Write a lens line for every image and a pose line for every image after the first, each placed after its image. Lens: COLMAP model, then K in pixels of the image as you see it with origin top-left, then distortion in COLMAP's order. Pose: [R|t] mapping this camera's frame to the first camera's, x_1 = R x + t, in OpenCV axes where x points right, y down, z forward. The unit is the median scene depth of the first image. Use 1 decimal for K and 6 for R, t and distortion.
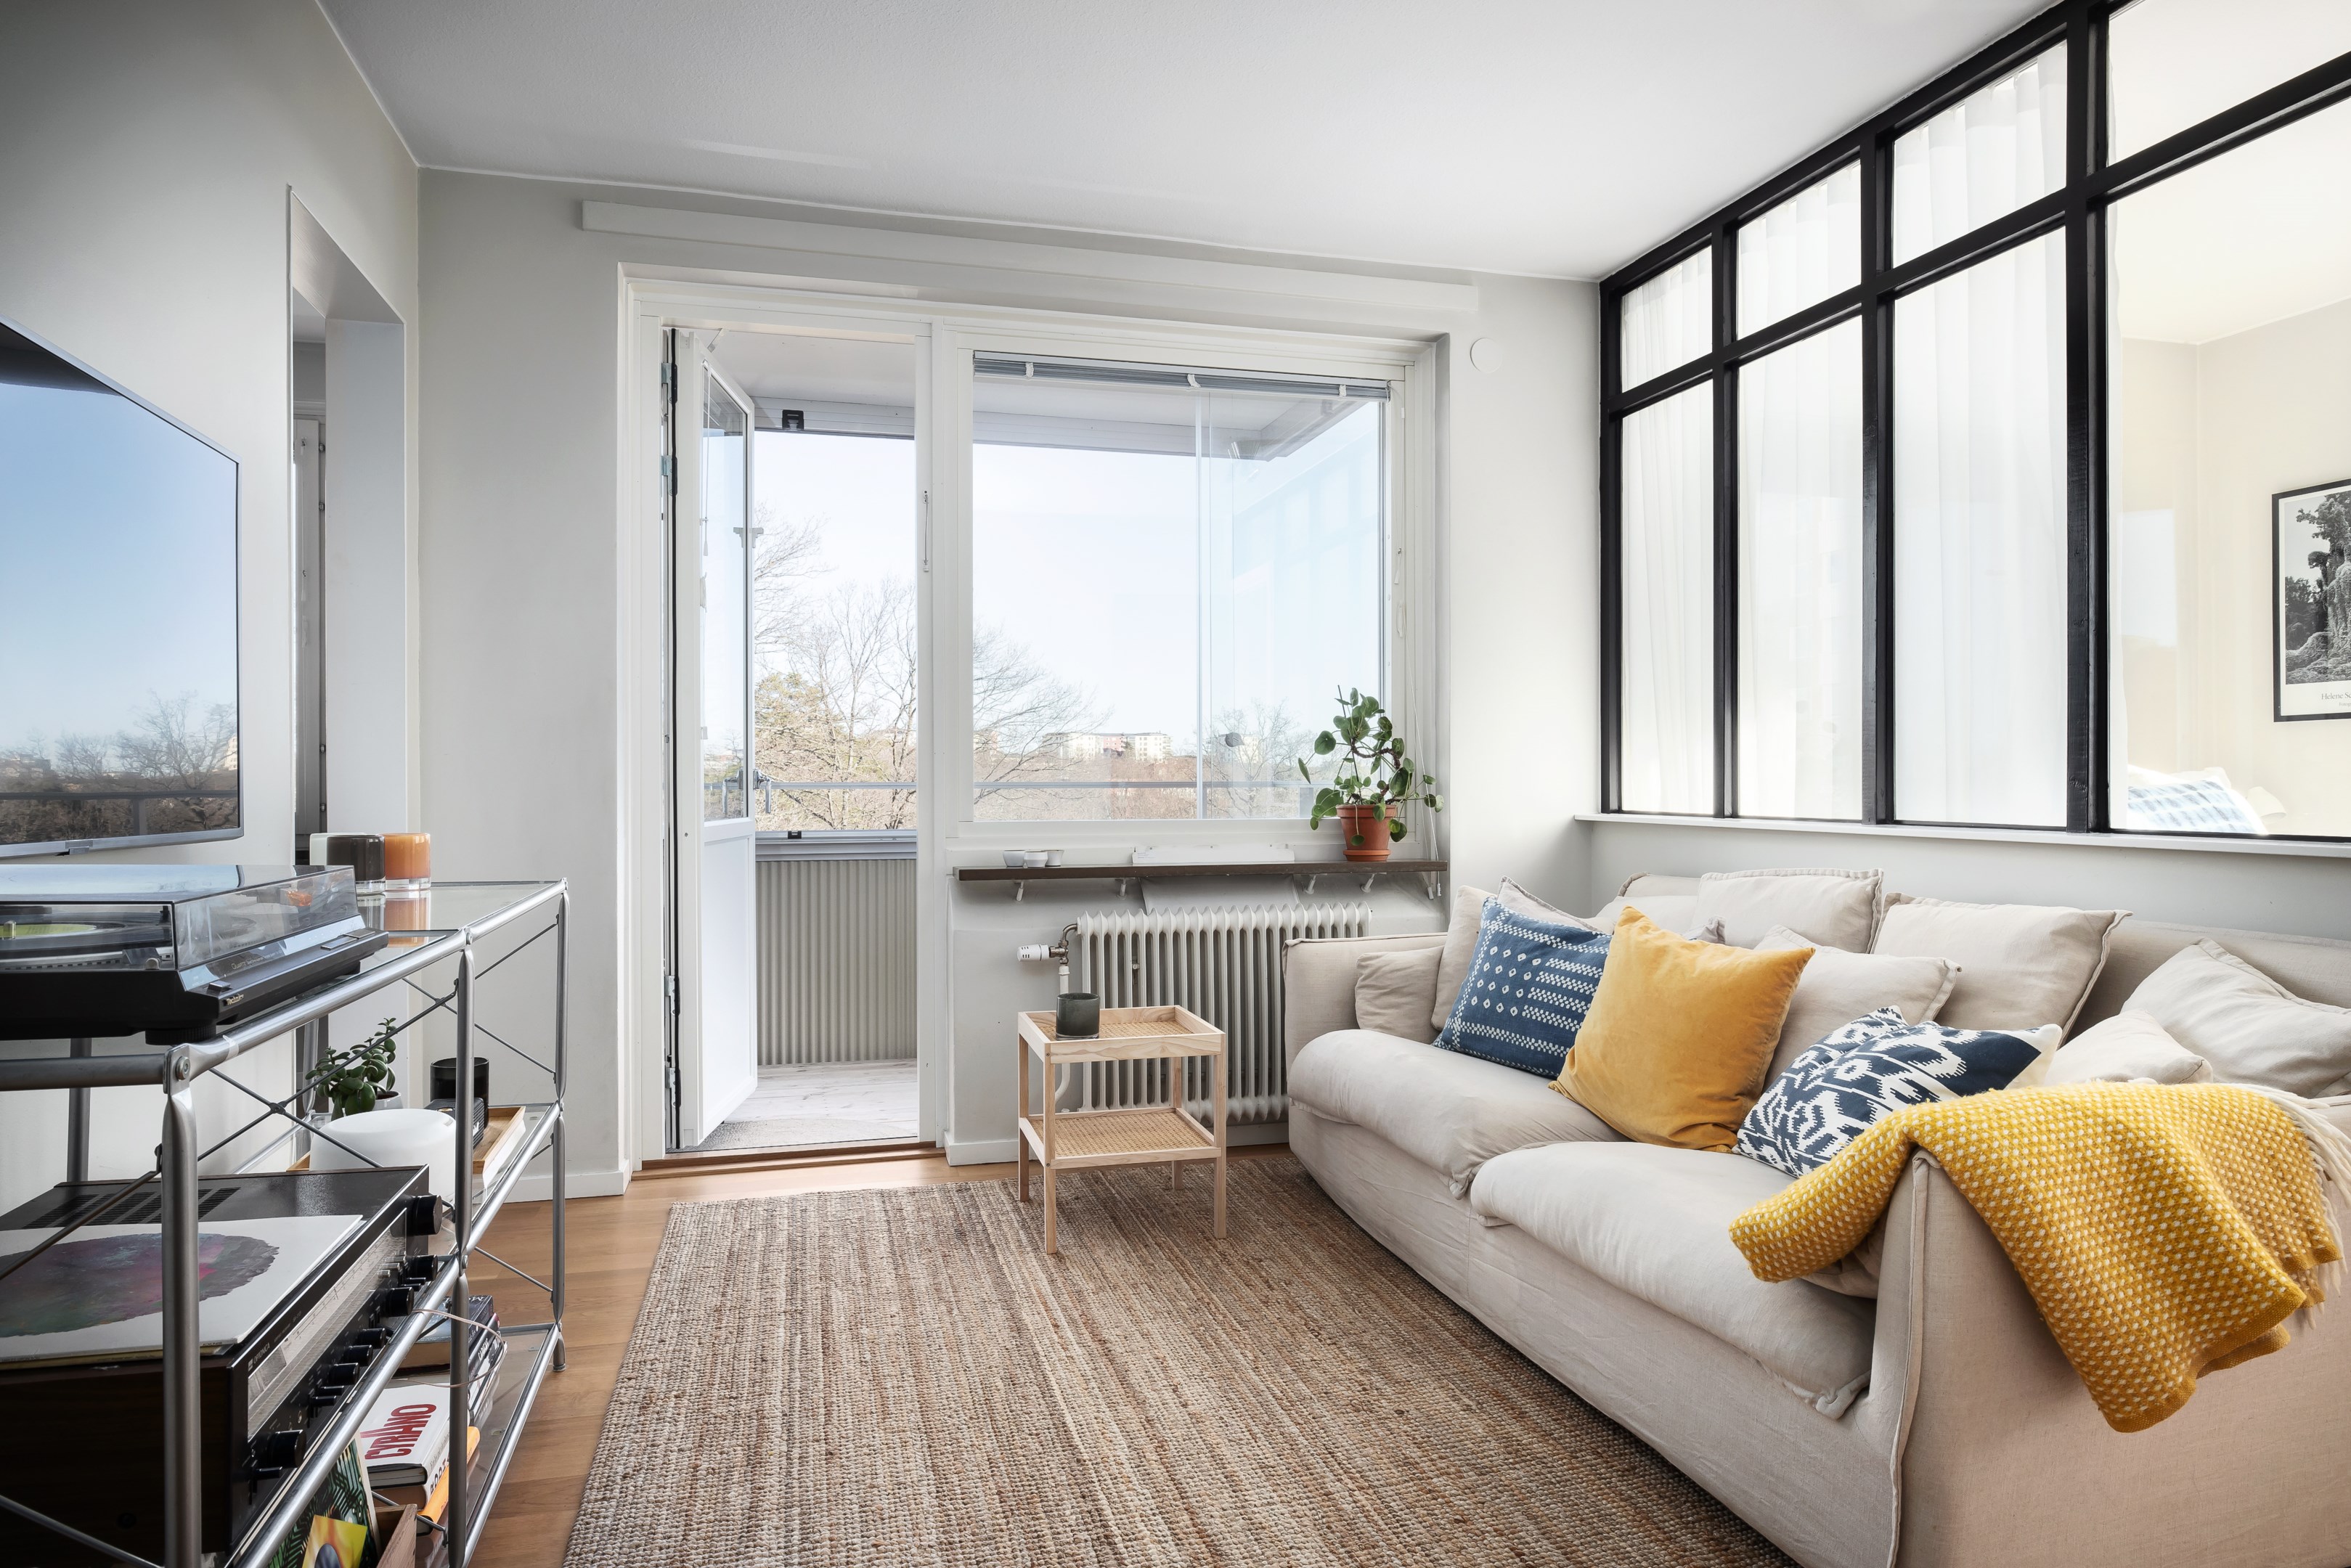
lens RADIAL K [[1376.9, 0, 1181.3], [0, 1376.9, 780.8], [0, 0, 1]] dist [0.001995, 0.001172]
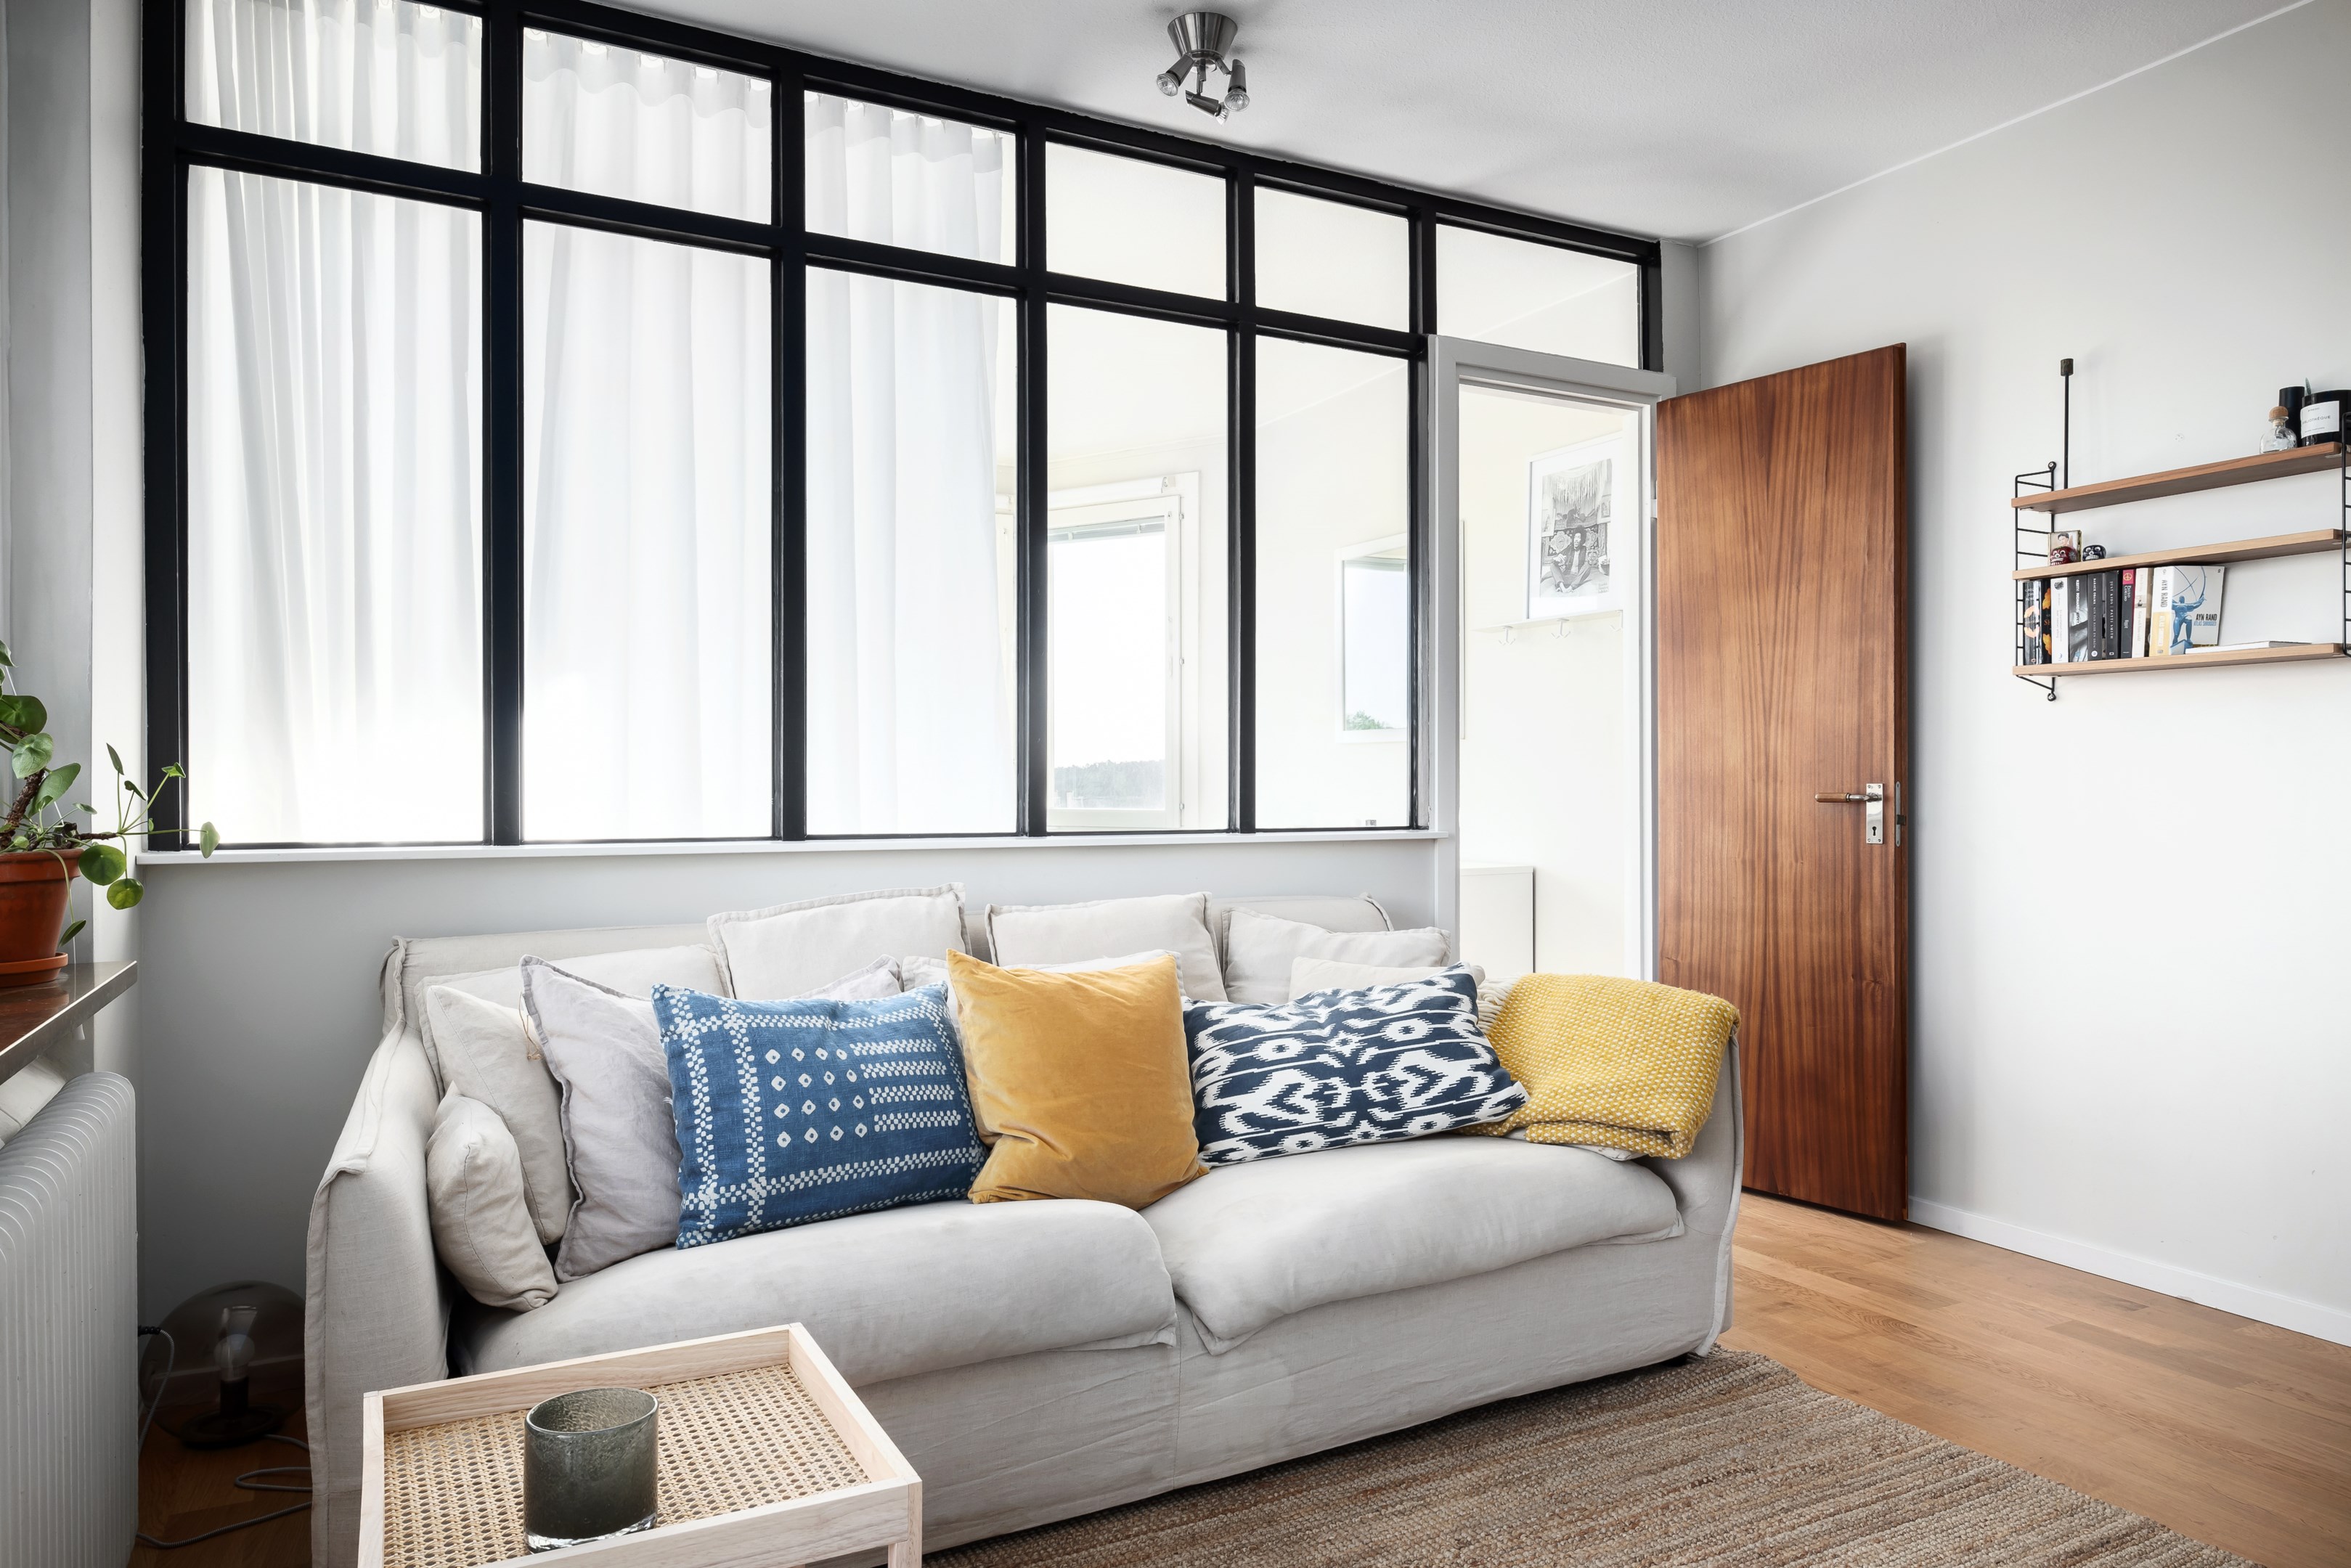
lens RADIAL K [[1482.9, 0, 1178.4], [0, 1482.9, 776.4], [0, 0, 1]] dist [-0.003110, -0.001944]
pose [[-0.197899, 0.007650, 0.980193, -0.516344], [0.001400, 0.999971, -0.007522, -0.002522], [-0.980221, -0.000117, -0.197904, 0.998912]]
